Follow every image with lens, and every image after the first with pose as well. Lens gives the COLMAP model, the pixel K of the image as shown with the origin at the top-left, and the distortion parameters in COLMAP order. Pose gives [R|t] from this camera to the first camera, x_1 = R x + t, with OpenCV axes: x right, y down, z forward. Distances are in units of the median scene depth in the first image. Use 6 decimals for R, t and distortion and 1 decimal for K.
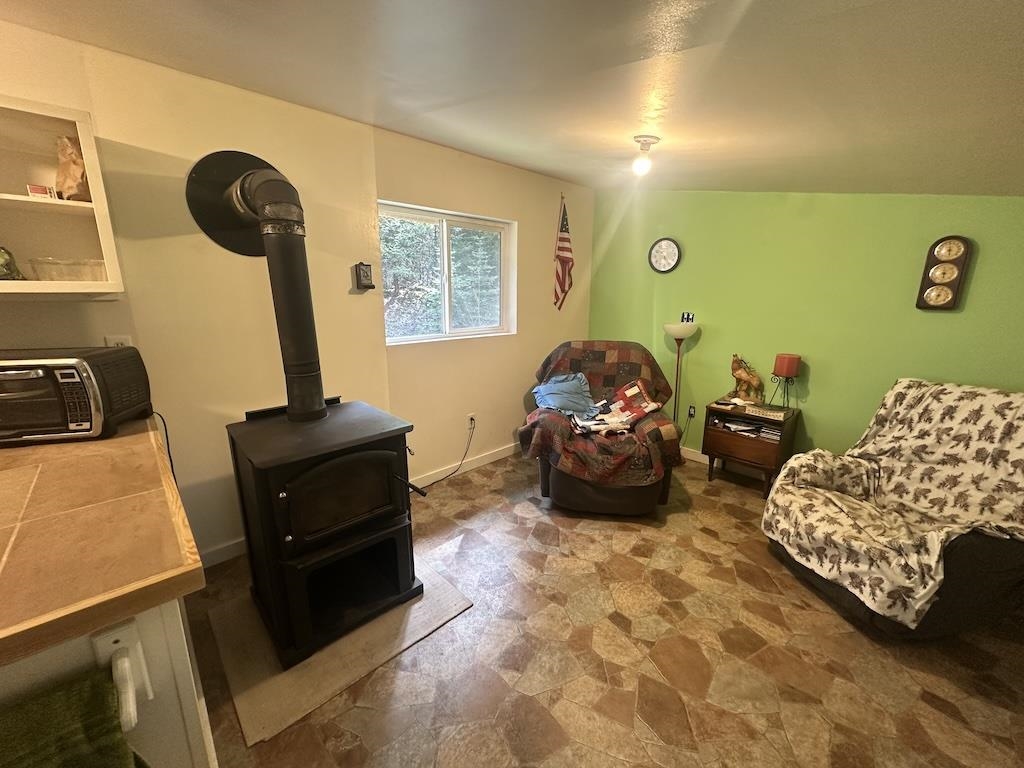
lens RADIAL K [[406.5, 0, 510.9], [0, 406.5, 383.8], [0, 0, 1]] dist [-0.001817, 0.000309]
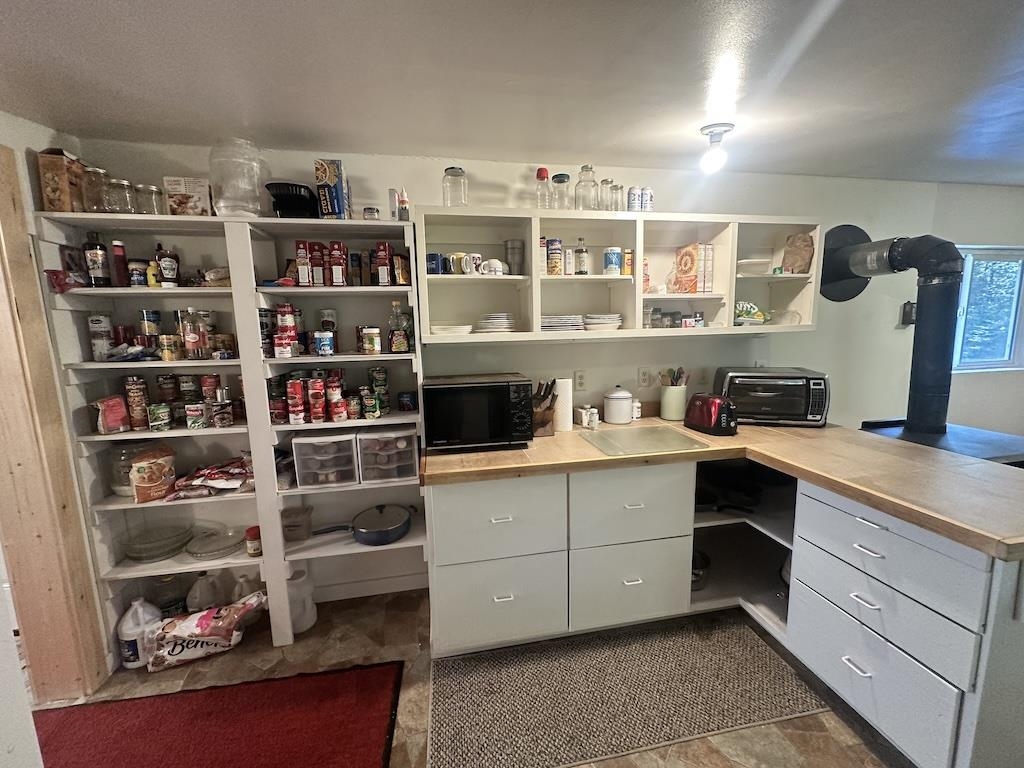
lens RADIAL K [[406.5, 0, 512.4], [0, 406.5, 384.6], [0, 0, 1]] dist [-0.001817, 0.000309]
pose [[0.841261, 0.049353, -0.538371, -0.808659], [-0.093658, 0.994072, -0.055224, 0.116206], [0.532454, 0.096880, 0.840896, -0.608286]]
